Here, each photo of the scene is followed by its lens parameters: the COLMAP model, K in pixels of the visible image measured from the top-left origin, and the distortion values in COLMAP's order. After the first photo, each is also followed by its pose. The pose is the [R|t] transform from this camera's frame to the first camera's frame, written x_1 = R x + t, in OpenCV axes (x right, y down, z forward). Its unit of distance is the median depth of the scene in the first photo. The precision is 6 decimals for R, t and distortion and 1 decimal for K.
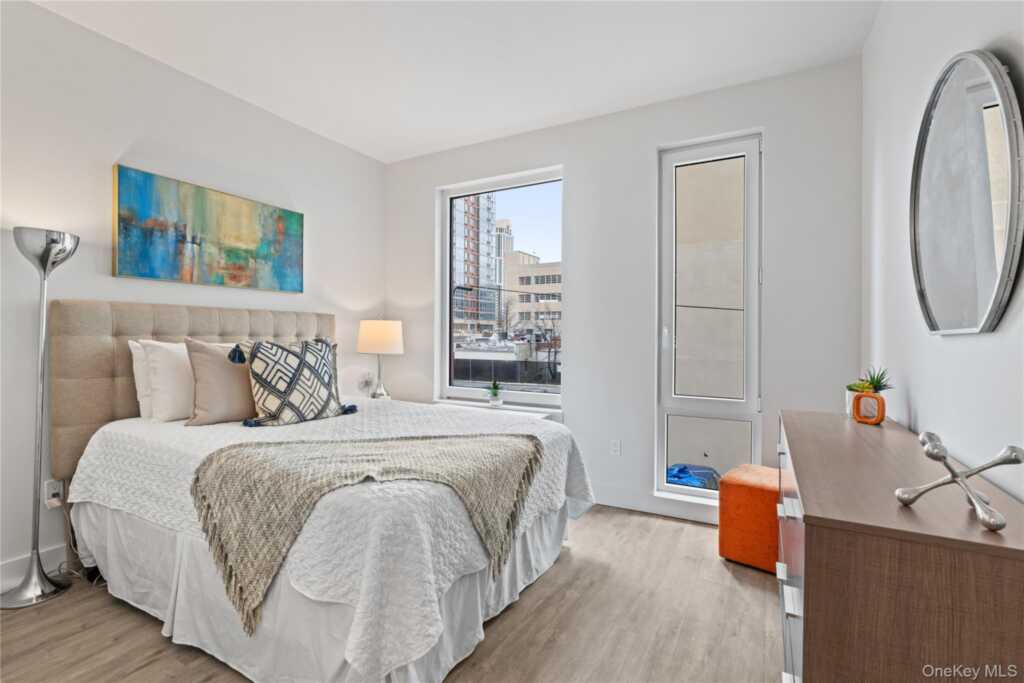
lens RADIAL K [[467.3, 0, 508.1], [0, 467.3, 335.3], [0, 0, 1]] dist [-0.001502, -0.000053]
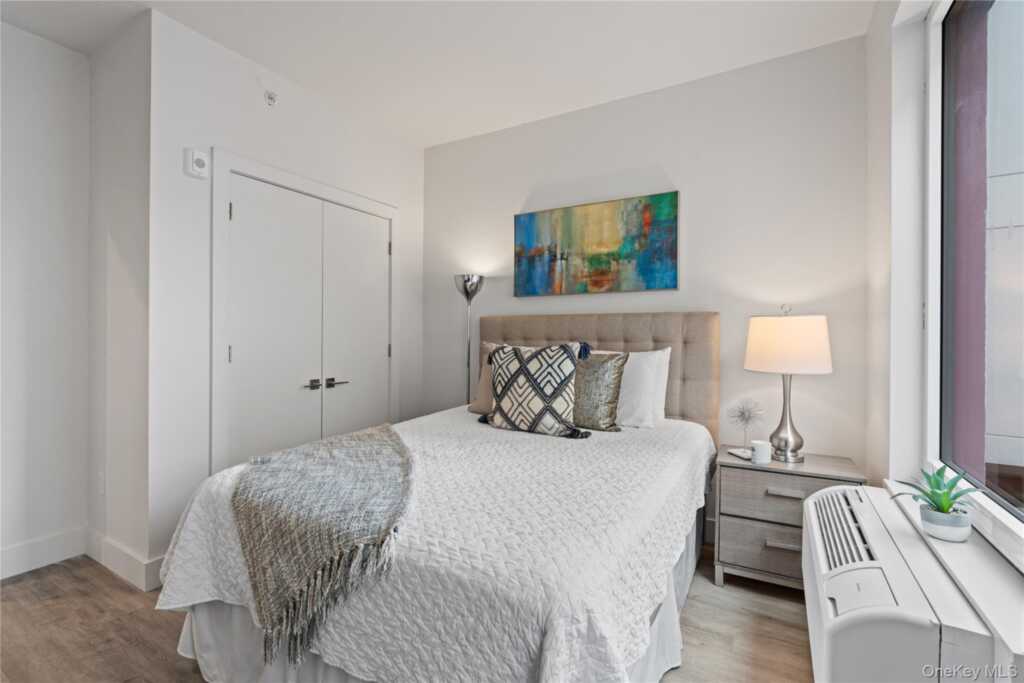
lens RADIAL K [[460.1, 0, 508.8], [0, 460.1, 338.3], [0, 0, 1]] dist [-0.003235, 0.000274]
pose [[-0.028615, -0.002917, -0.999586, 0.442029], [-0.007026, 0.999972, -0.002717, -0.000800], [0.999566, 0.006945, -0.028635, 0.888574]]
